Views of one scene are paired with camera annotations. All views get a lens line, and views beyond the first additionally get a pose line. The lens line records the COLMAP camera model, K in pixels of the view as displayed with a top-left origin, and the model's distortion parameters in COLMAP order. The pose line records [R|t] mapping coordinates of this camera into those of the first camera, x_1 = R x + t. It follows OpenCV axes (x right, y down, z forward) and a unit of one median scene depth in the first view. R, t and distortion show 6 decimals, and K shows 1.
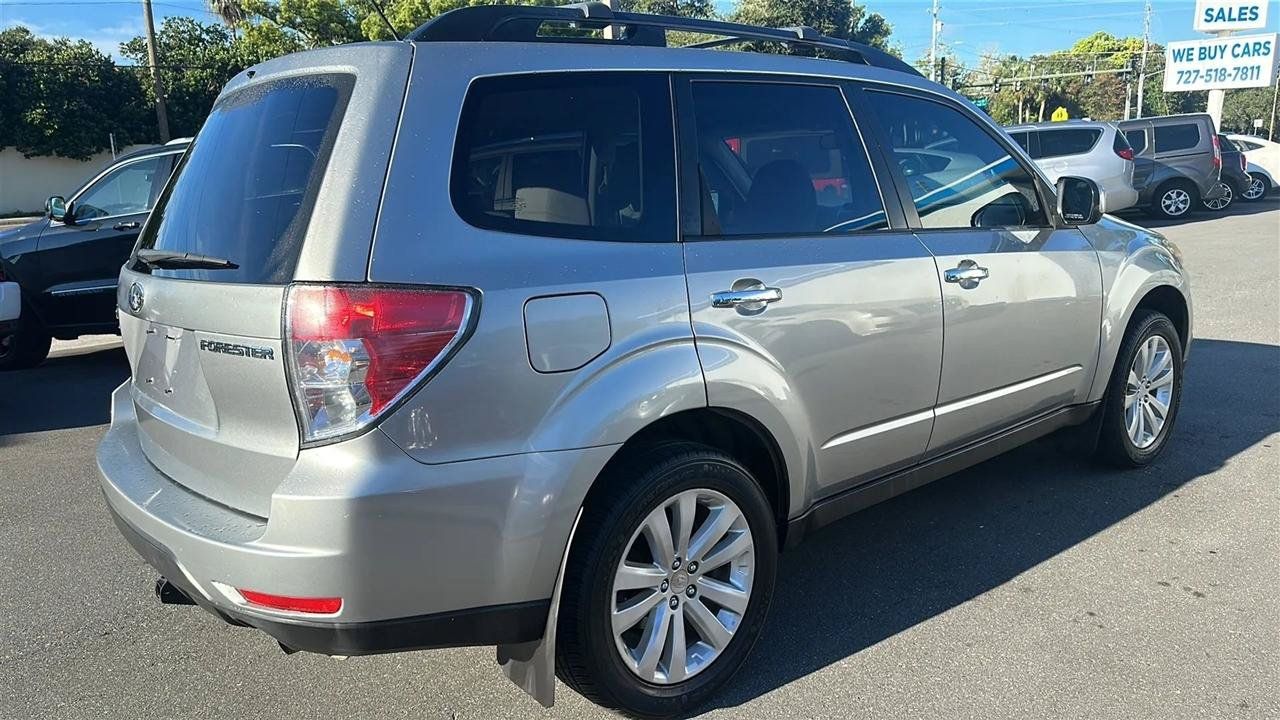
lens RADIAL K [[927.5, 0, 640.0], [0, 927.5, 360.0], [0, 0, 1]] dist [0.088872, -0.151547]
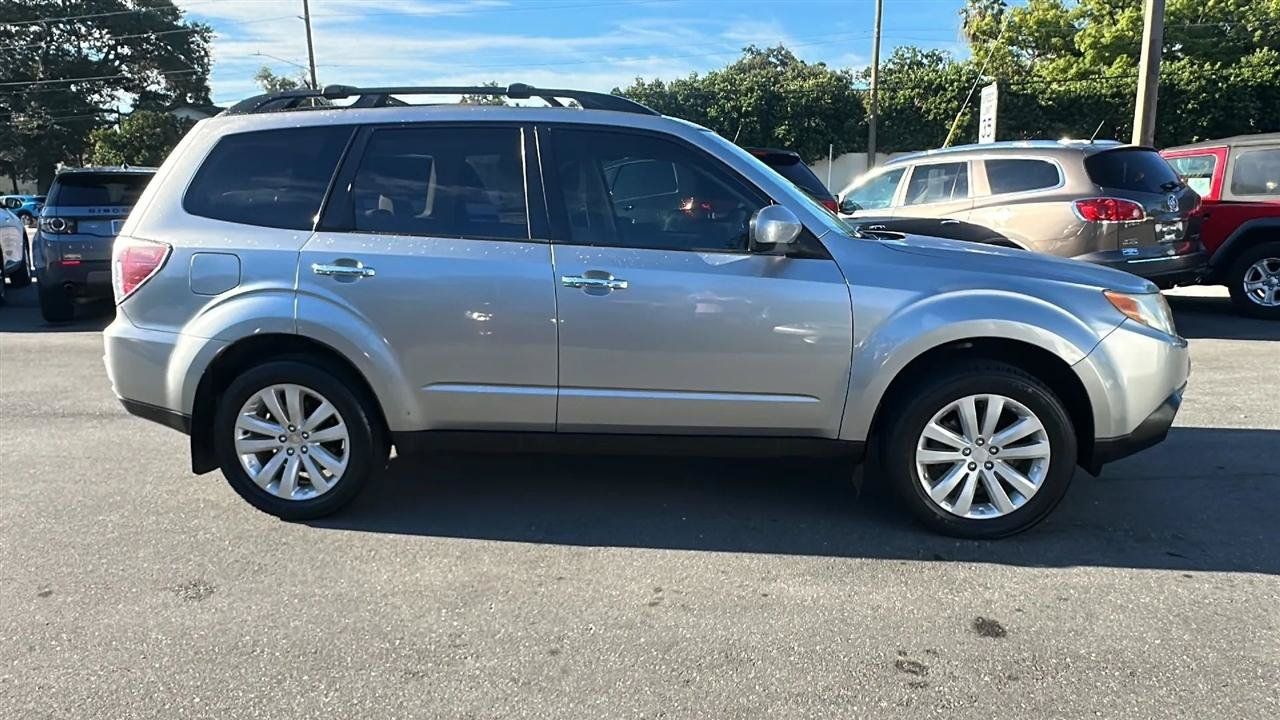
lens RADIAL K [[846.6, 0, 640.0], [0, 846.6, 360.0], [0, 0, 1]] dist [-0.004755, 0.003784]
pose [[0.700957, 0.172276, -0.692084, 1.140890], [-0.161536, 0.983519, 0.081213, -0.091224], [0.694669, 0.054869, 0.717234, 0.276123]]
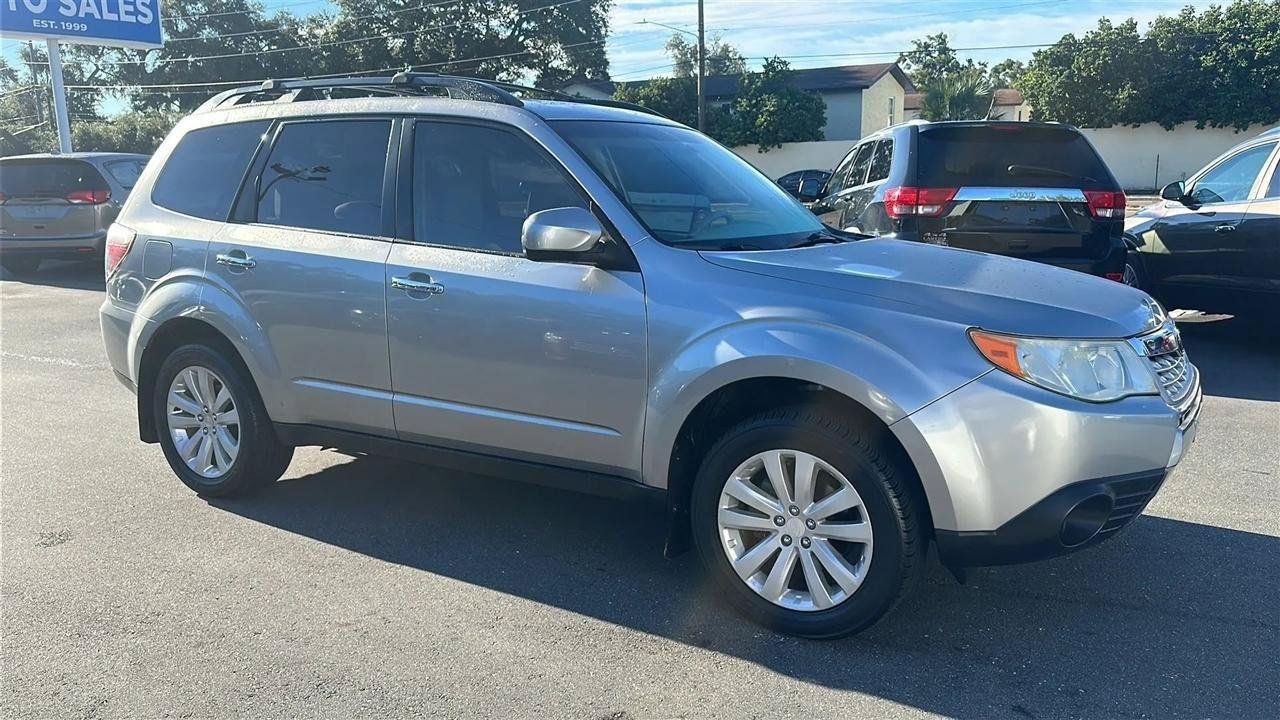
lens RADIAL K [[1019.1, 0, 640.0], [0, 1019.1, 360.0], [0, 0, 1]] dist [0.126275, -0.183711]
pose [[0.315528, 0.204721, -0.926570, 1.585220], [-0.195114, 0.969583, 0.147781, -0.237858], [0.928640, 0.134158, 0.345875, 0.830631]]
